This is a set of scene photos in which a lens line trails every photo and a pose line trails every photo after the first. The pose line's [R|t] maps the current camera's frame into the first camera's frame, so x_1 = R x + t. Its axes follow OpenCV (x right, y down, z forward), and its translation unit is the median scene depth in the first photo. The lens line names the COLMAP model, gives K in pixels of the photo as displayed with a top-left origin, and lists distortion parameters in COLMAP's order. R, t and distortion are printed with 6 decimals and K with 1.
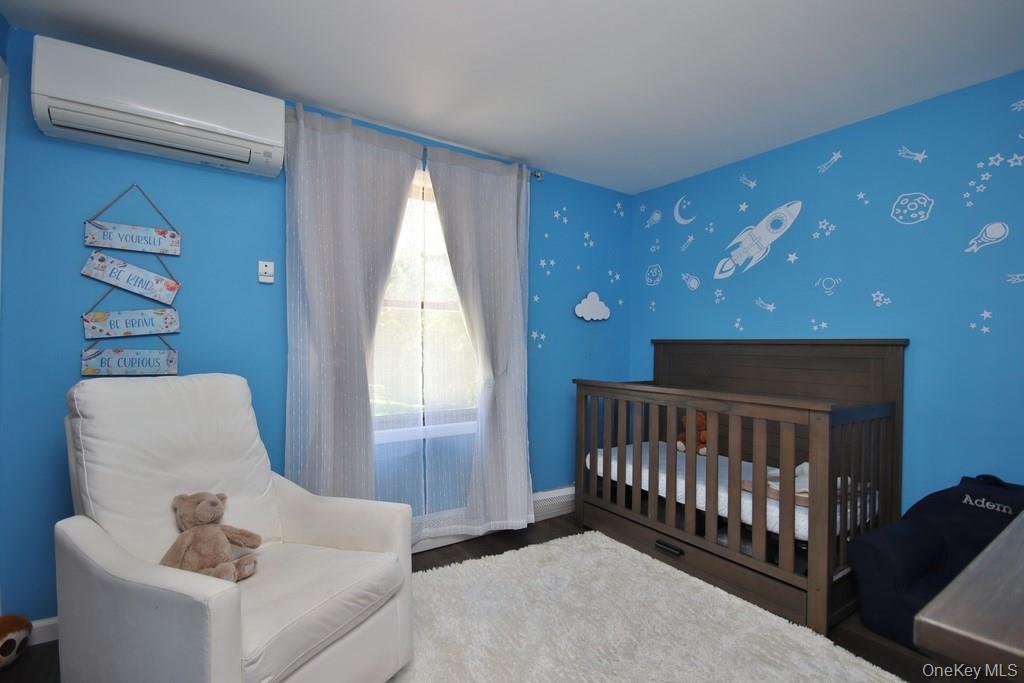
lens RADIAL K [[473.5, 0, 510.2], [0, 473.5, 344.5], [0, 0, 1]] dist [-0.002120, -0.000488]
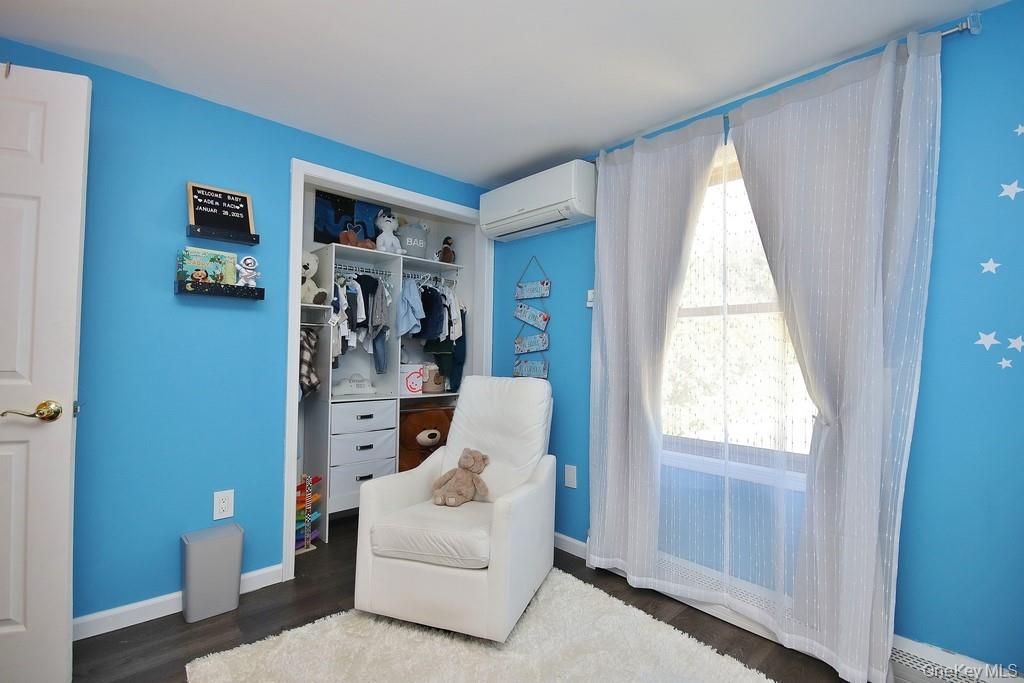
lens RADIAL K [[473.5, 0, 510.2], [0, 473.5, 344.5], [0, 0, 1]] dist [-0.002120, -0.000488]
pose [[0.146359, -0.031912, -0.988717, 0.672516], [-0.010894, 0.999367, -0.033869, 0.009261], [0.989172, 0.015728, 0.145918, 0.630504]]
